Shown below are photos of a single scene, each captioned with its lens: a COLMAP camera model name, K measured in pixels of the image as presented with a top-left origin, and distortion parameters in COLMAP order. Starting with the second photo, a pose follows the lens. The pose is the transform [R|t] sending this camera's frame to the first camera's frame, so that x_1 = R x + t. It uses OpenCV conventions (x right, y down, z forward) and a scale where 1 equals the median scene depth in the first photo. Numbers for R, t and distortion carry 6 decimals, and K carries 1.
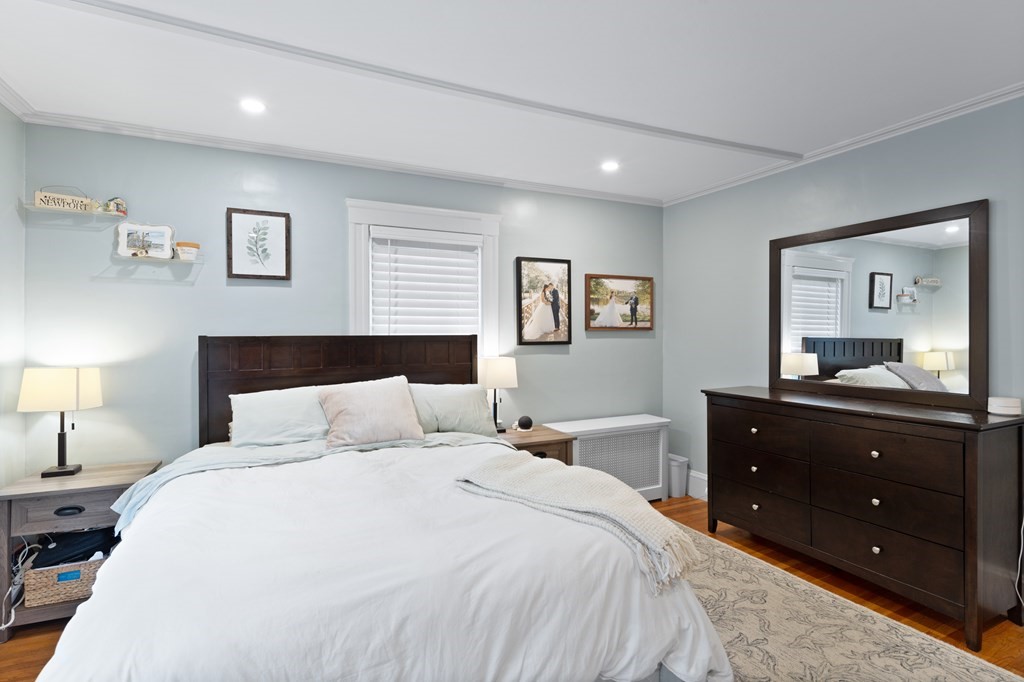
lens RADIAL K [[501.1, 0, 512.4], [0, 501.1, 335.5], [0, 0, 1]] dist [0.004831, -0.004606]
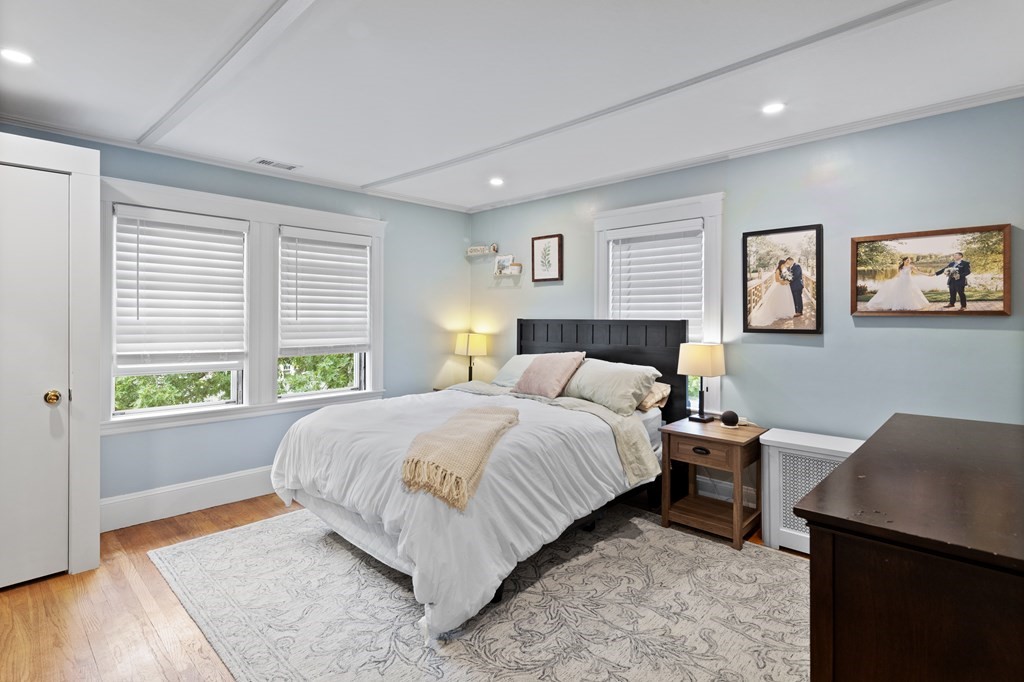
lens RADIAL K [[501.1, 0, 499.4], [0, 501.1, 318.4], [0, 0, 1]] dist [0.004831, -0.004606]
pose [[0.340353, 0.008534, -0.940259, 0.678910], [-0.007403, 0.999952, 0.006396, -0.007663], [0.940269, 0.004784, 0.340400, 0.280775]]
